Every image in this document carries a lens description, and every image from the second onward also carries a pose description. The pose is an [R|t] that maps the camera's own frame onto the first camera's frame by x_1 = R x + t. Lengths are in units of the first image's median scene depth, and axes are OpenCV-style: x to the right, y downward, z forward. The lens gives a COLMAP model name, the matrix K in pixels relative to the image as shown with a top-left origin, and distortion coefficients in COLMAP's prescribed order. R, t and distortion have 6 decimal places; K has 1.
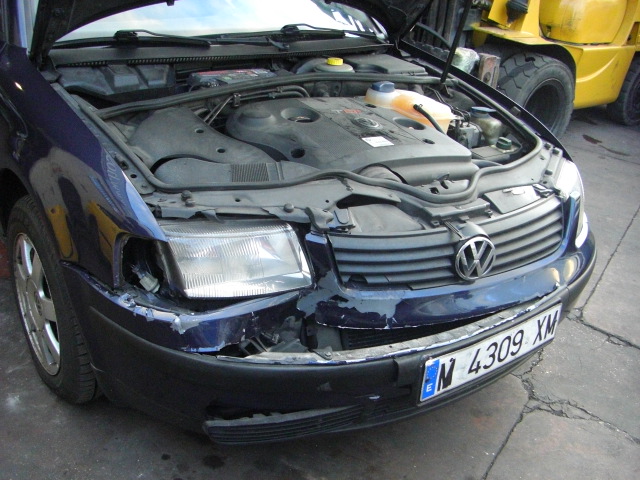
lens RADIAL K [[709.8, 0, 297.4], [0, 709.8, 295.6], [0, 0, 1]] dist [-0.159839, 0.063095]
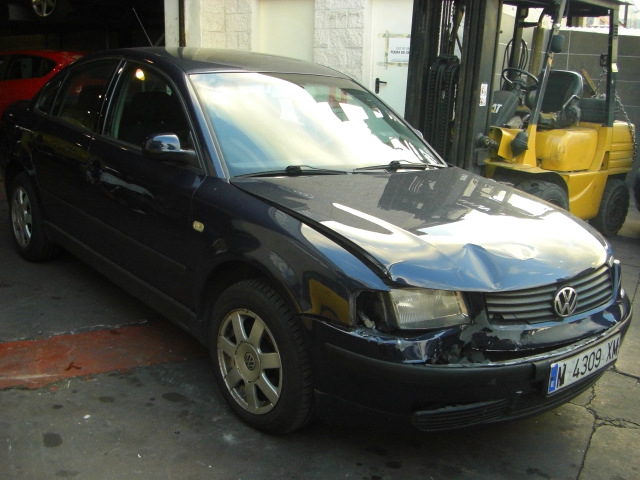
lens RADIAL K [[709.8, 0, 297.4], [0, 709.8, 295.6], [0, 0, 1]] dist [-0.159839, 0.063095]
pose [[0.997326, -0.053588, 0.049689, -0.396763], [0.062633, 0.977101, -0.203351, 0.201865], [-0.037654, 0.205920, 0.977844, -0.439499]]
